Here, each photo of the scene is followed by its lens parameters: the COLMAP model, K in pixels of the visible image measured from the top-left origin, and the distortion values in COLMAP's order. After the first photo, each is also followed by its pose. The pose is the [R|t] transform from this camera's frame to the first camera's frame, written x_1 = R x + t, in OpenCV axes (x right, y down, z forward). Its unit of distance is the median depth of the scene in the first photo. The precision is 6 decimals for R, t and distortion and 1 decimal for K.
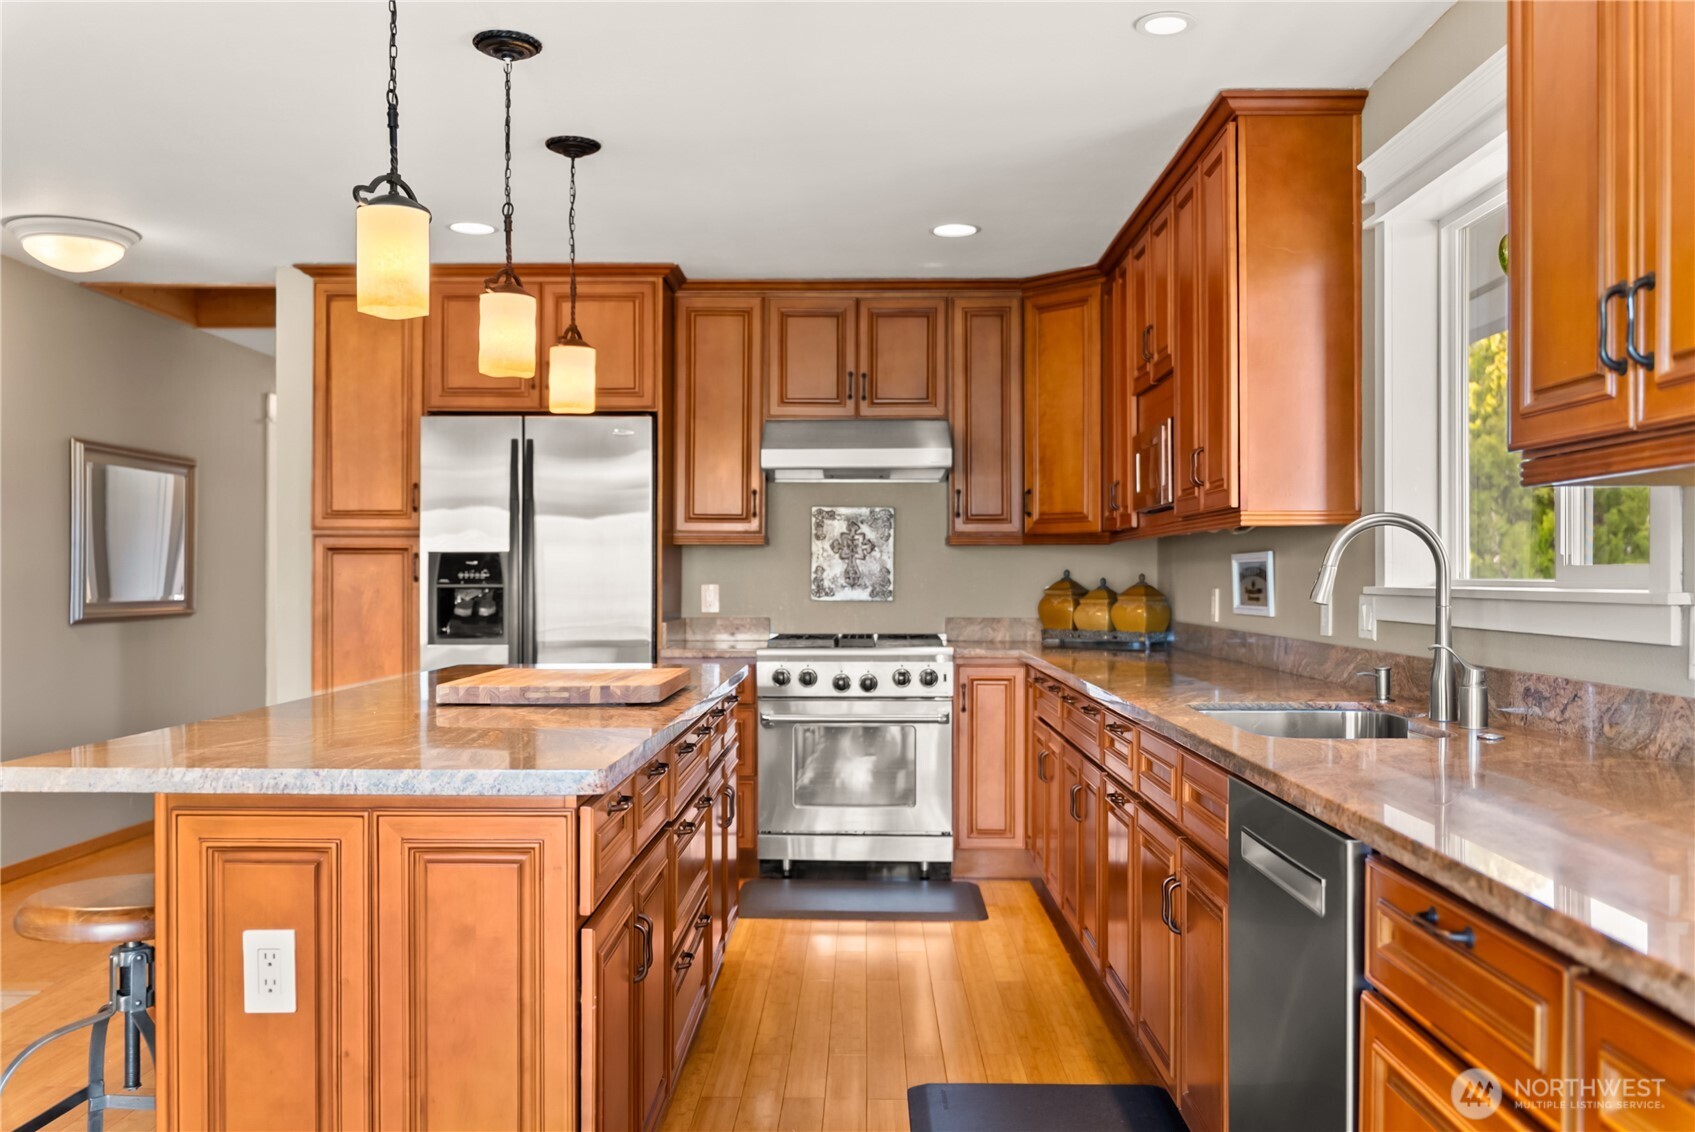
lens RADIAL K [[1451.2, 0, 850.5], [0, 1451.2, 569.3], [0, 0, 1]] dist [0.000433, -0.002481]
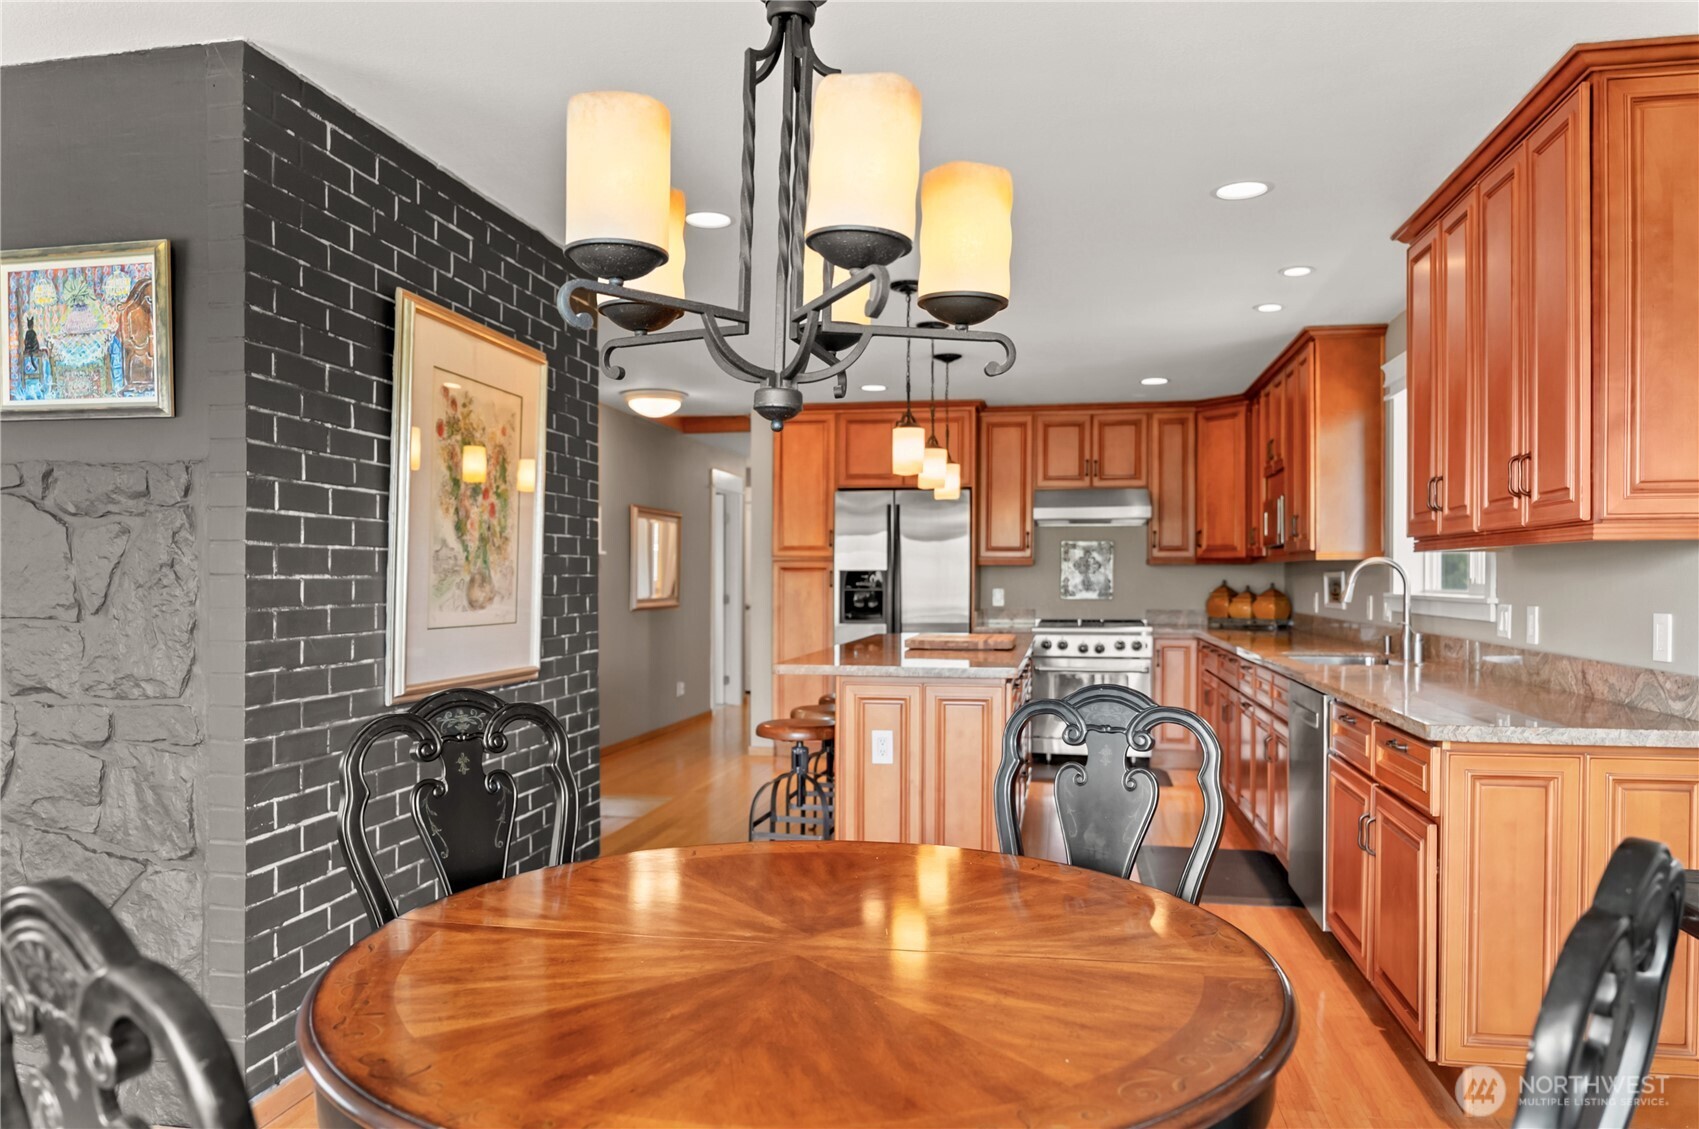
lens RADIAL K [[1166.3, 0, 849.8], [0, 1166.3, 586.1], [0, 0, 1]] dist [-0.009110, -0.003948]
pose [[0.985130, 0.001187, -0.171804, -0.039695], [0.000866, 0.999929, 0.011873, -0.009325], [0.171806, -0.011845, 0.985060, -0.361474]]
